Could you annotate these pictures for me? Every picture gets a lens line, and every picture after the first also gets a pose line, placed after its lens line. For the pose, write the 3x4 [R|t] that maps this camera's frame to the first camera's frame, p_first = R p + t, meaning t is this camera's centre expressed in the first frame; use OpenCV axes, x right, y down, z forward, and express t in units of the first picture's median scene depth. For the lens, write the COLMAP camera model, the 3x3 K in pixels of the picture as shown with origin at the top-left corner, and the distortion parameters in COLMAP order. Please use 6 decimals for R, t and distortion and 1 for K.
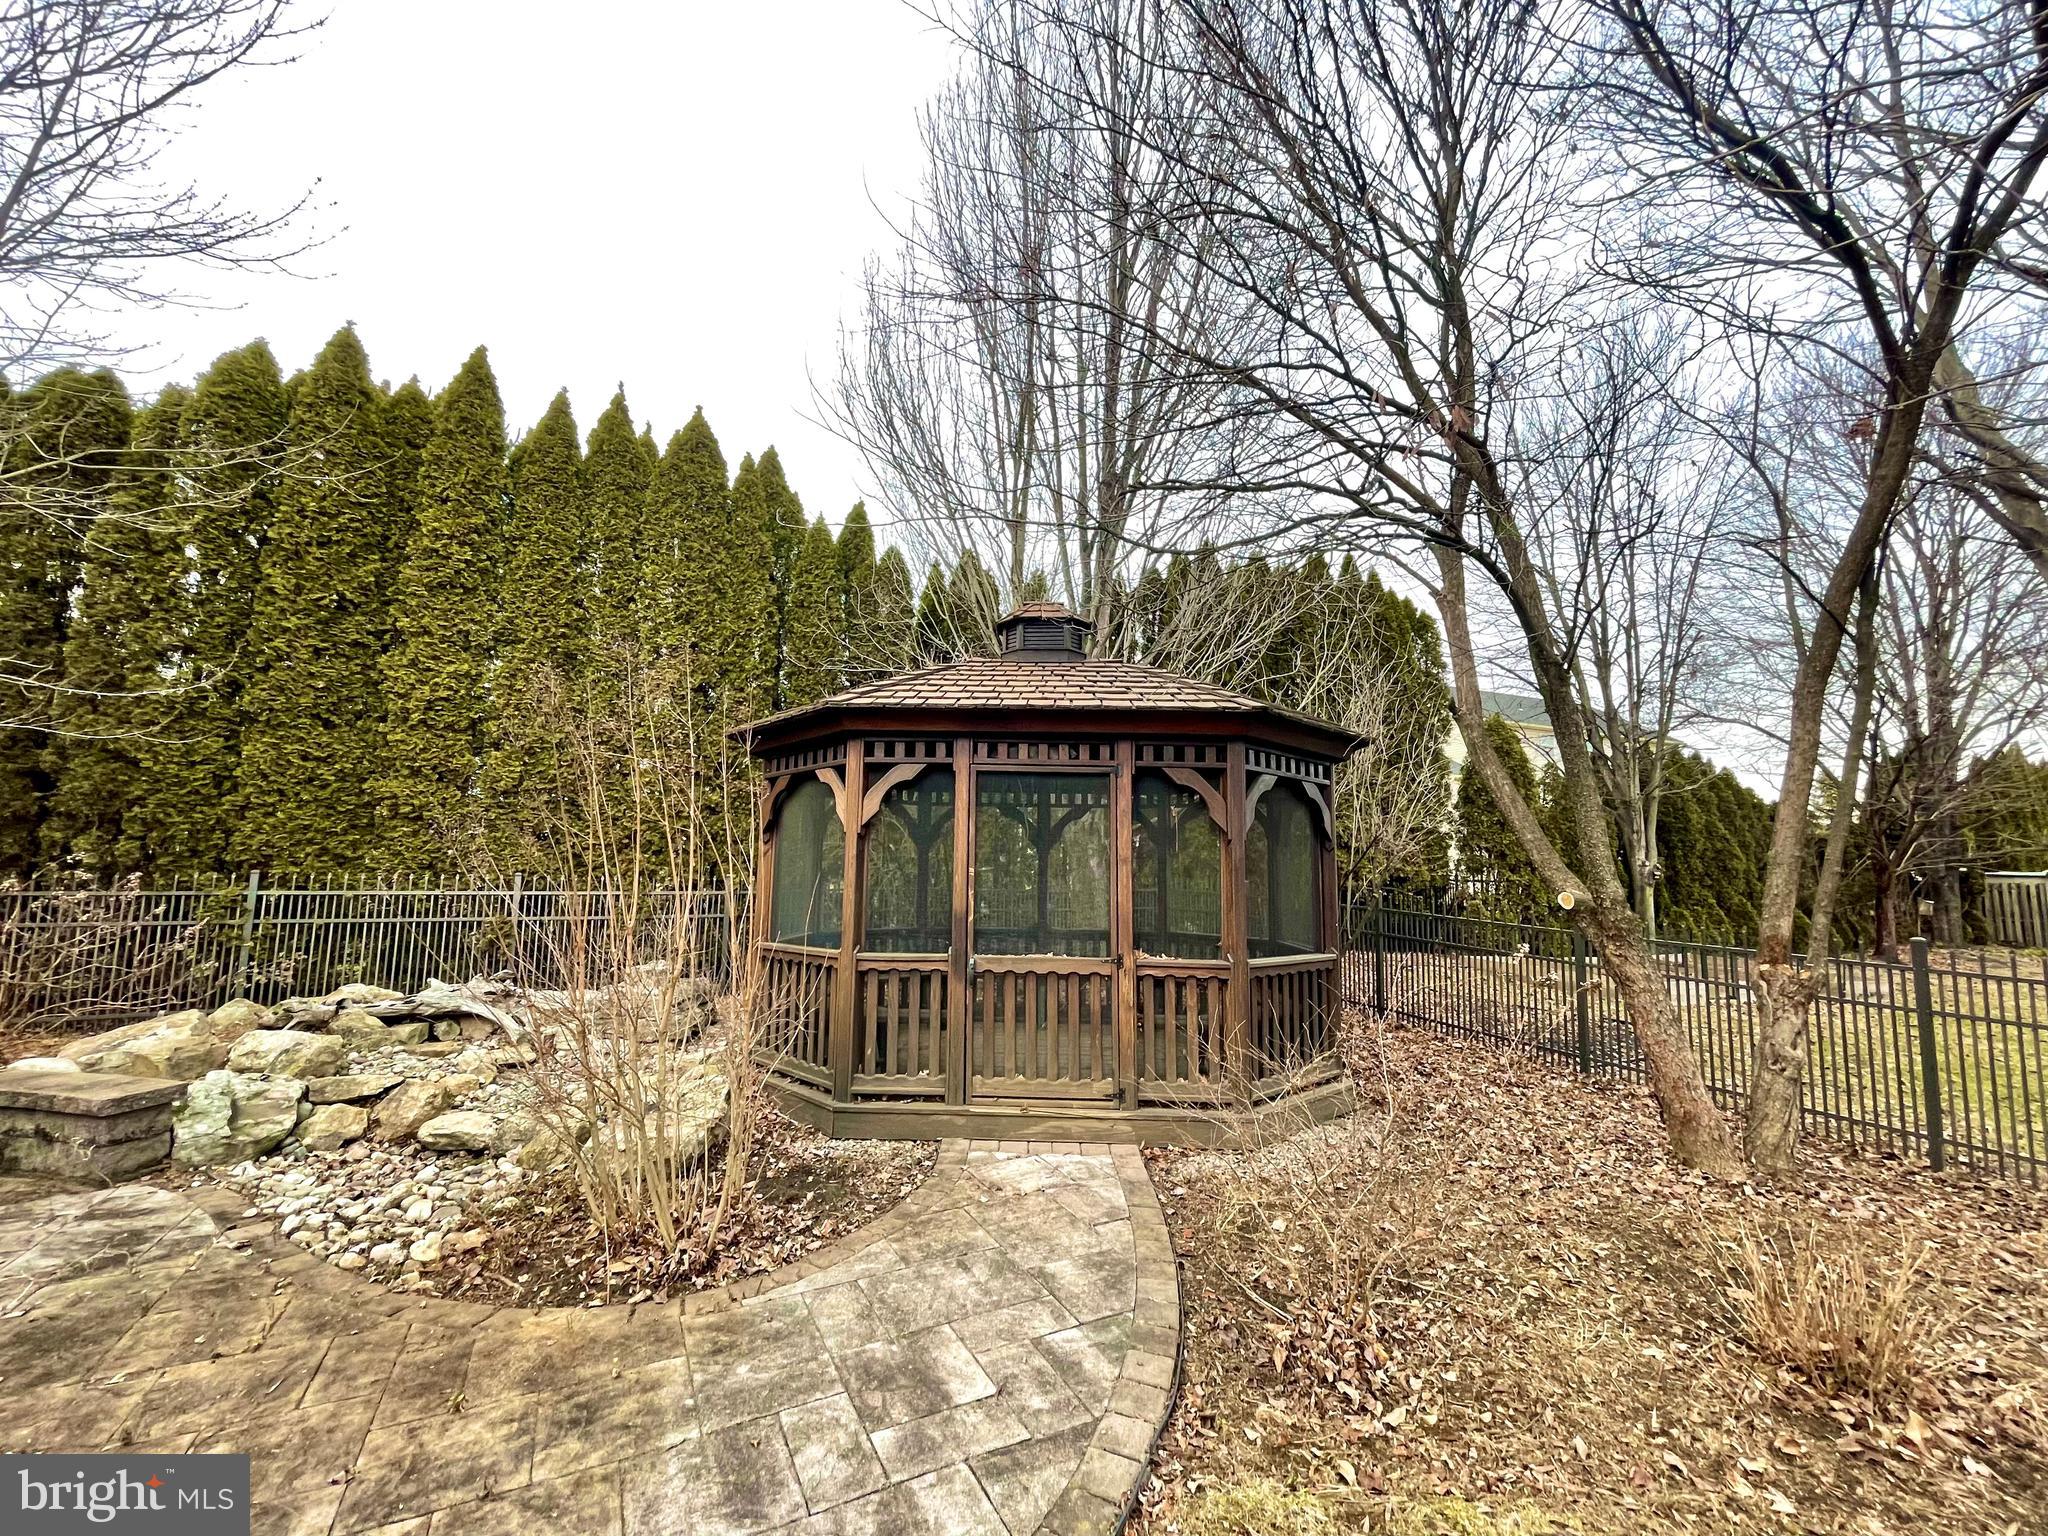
lens RADIAL K [[827.1, 0, 1025.5], [0, 827.1, 761.6], [0, 0, 1]] dist [0.011249, -0.000173]
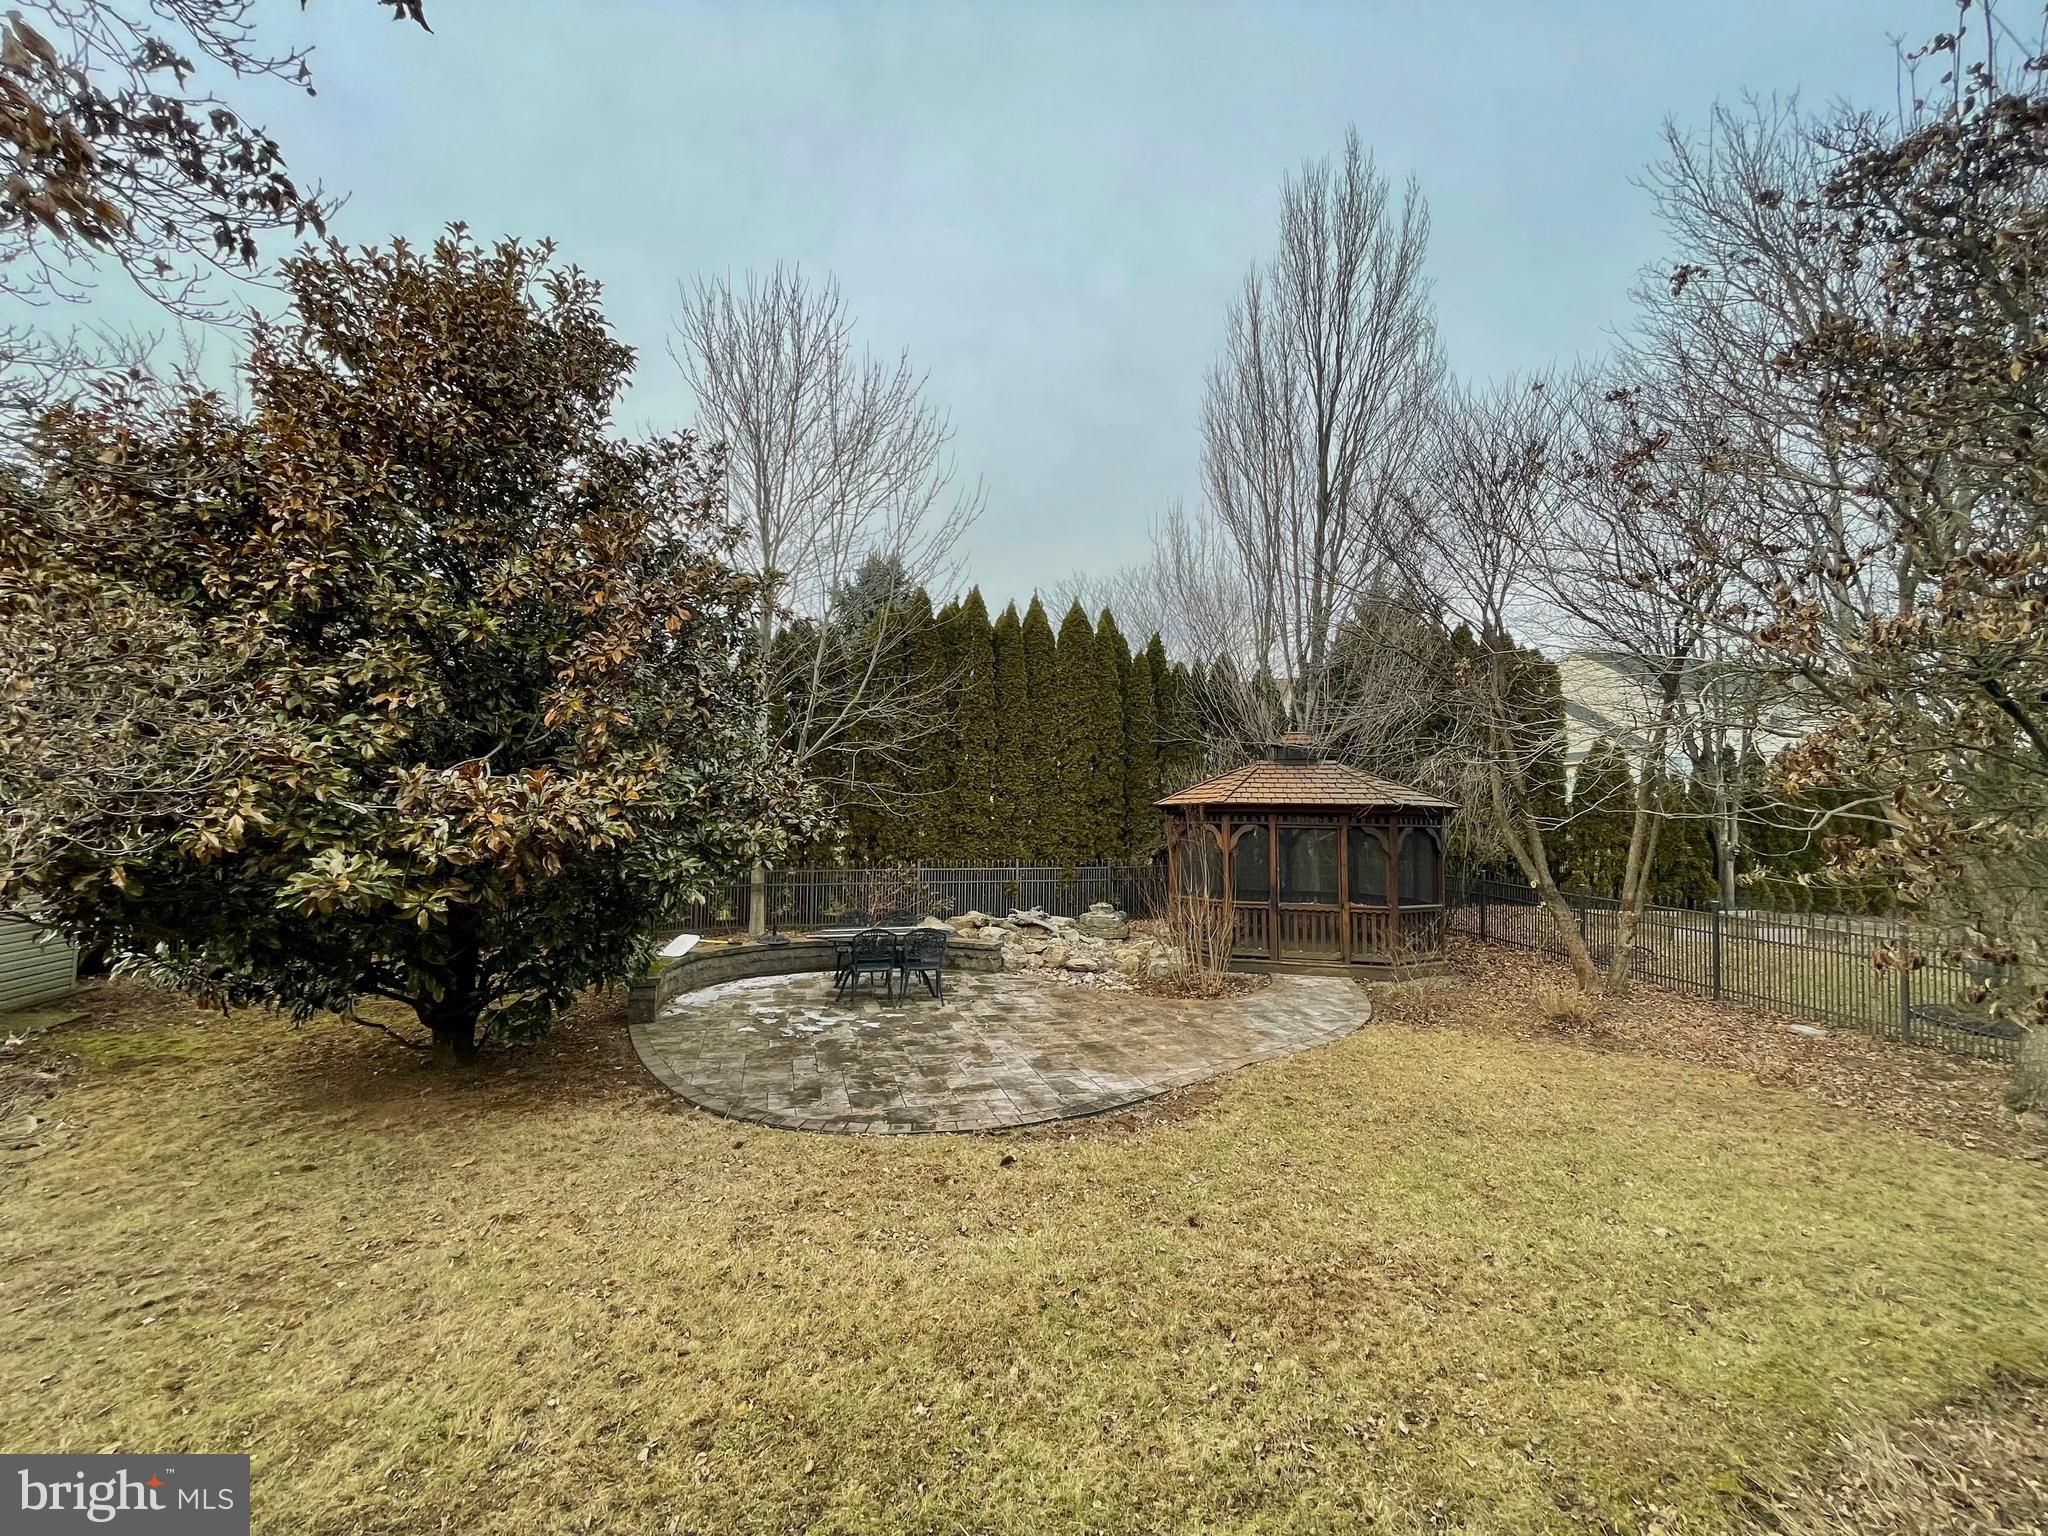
lens RADIAL K [[827.1, 0, 1023.4], [0, 827.1, 773.5], [0, 0, 1]] dist [0.011249, -0.000173]
pose [[0.982211, -0.014934, -0.187186, -0.333037], [0.028693, 0.997063, 0.071010, -0.335723], [0.185576, -0.075118, 0.979755, -1.478467]]
